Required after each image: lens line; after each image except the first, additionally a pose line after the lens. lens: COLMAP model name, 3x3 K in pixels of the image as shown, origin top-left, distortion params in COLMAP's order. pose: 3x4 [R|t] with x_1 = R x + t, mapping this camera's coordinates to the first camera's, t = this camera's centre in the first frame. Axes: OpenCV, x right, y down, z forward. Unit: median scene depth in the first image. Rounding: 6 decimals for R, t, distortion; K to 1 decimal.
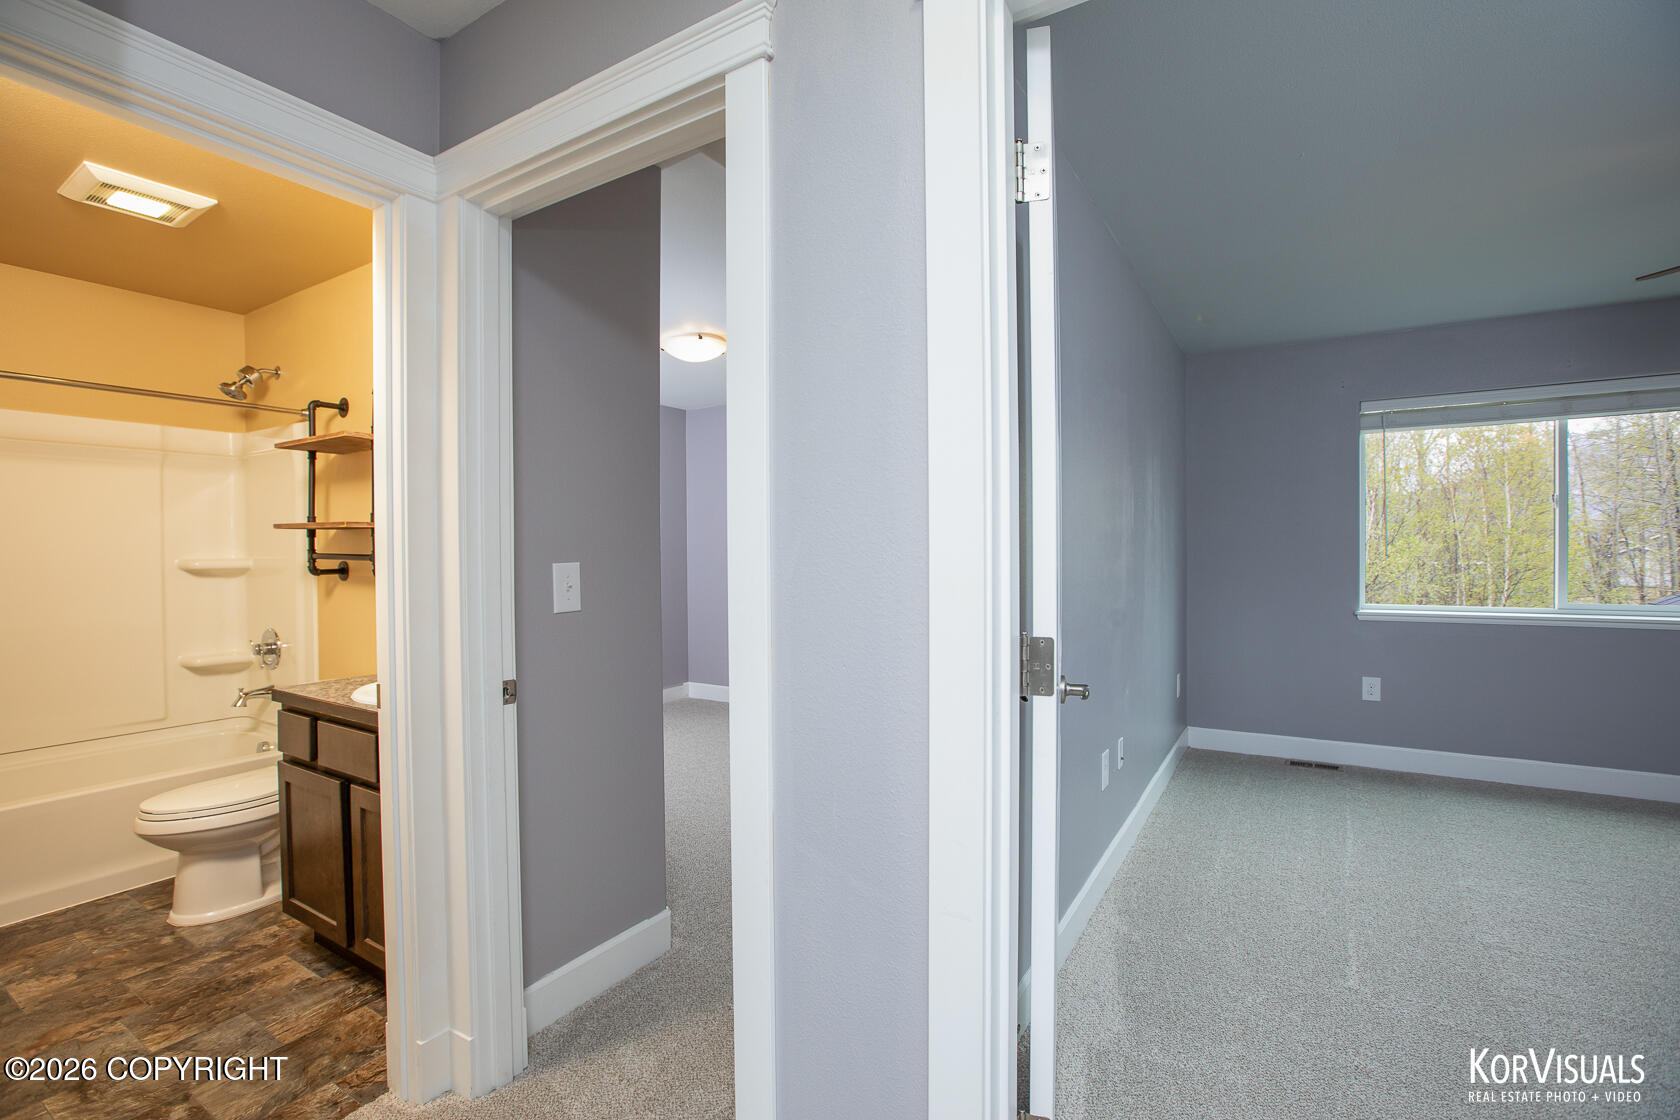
lens RADIAL K [[767.8, 0, 842.5], [0, 767.8, 557.8], [0, 0, 1]] dist [-0.041195, 0.011309]
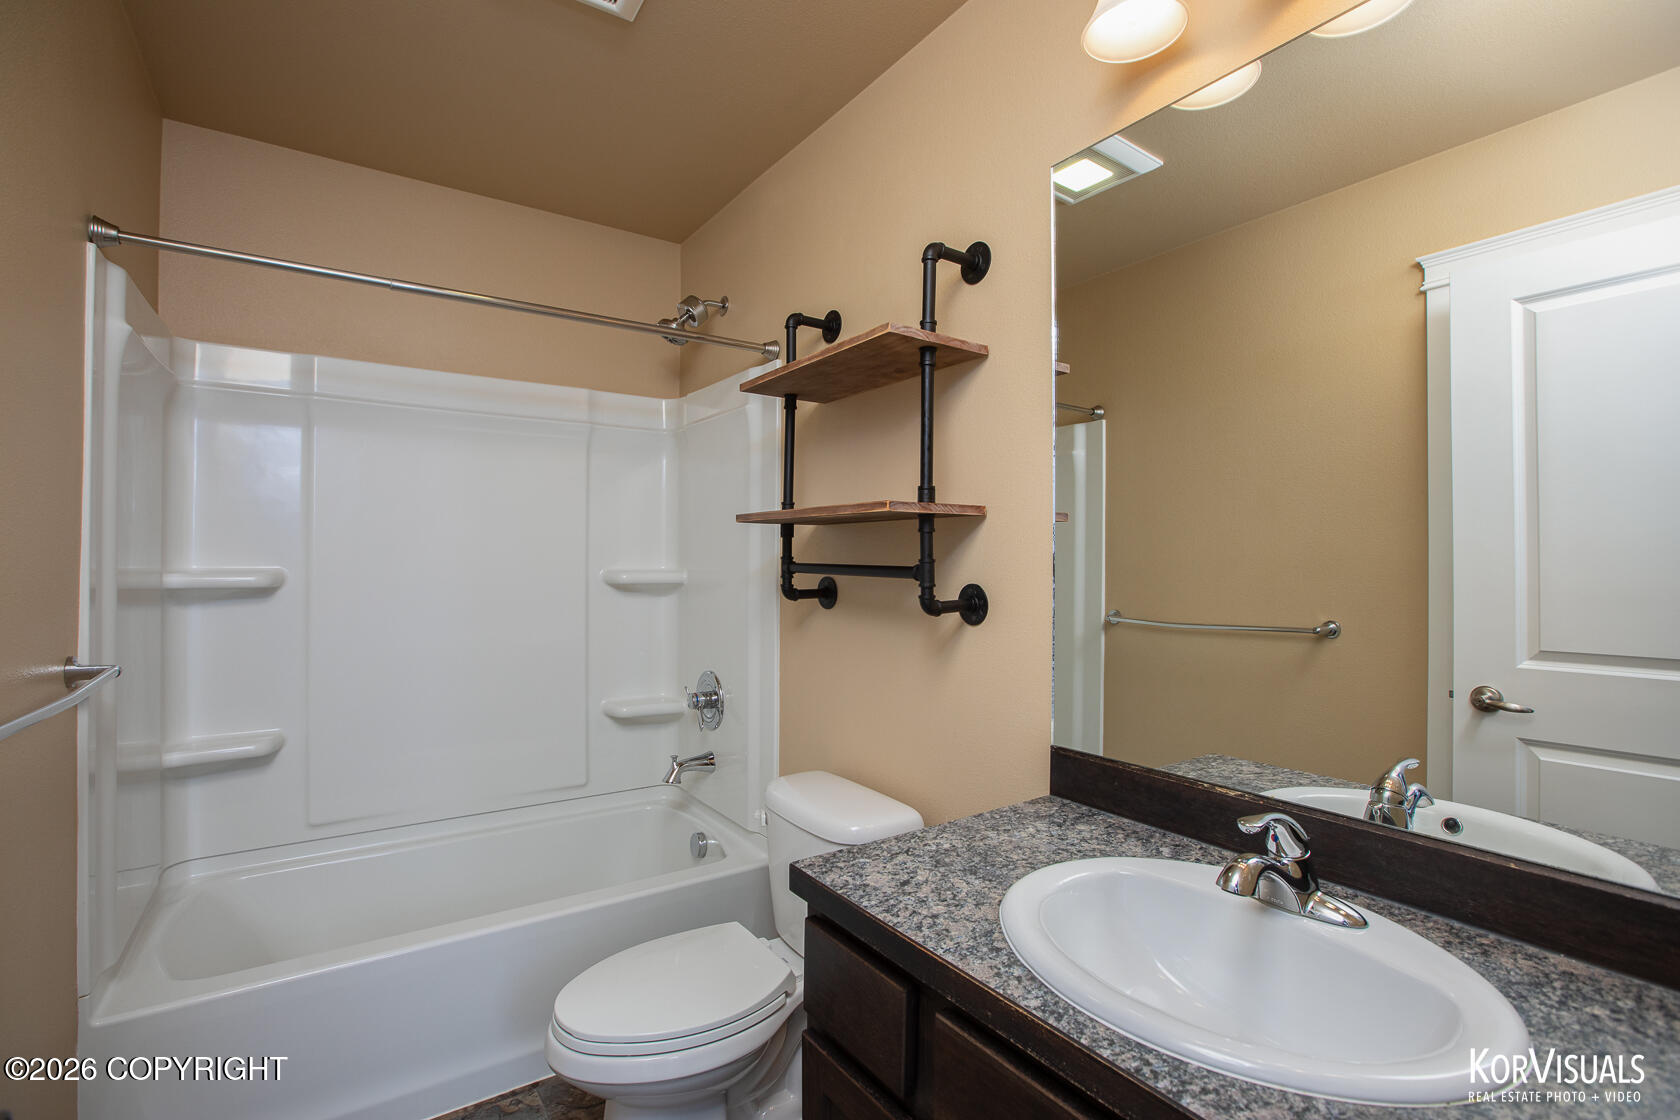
lens RADIAL K [[767.8, 0, 830.3], [0, 767.8, 554.8], [0, 0, 1]] dist [-0.041195, 0.011309]
pose [[0.912303, 0.004756, -0.409488, -0.385290], [-0.014741, 0.999666, -0.021231, -0.000041], [0.409250, 0.025405, 0.912068, 0.413581]]
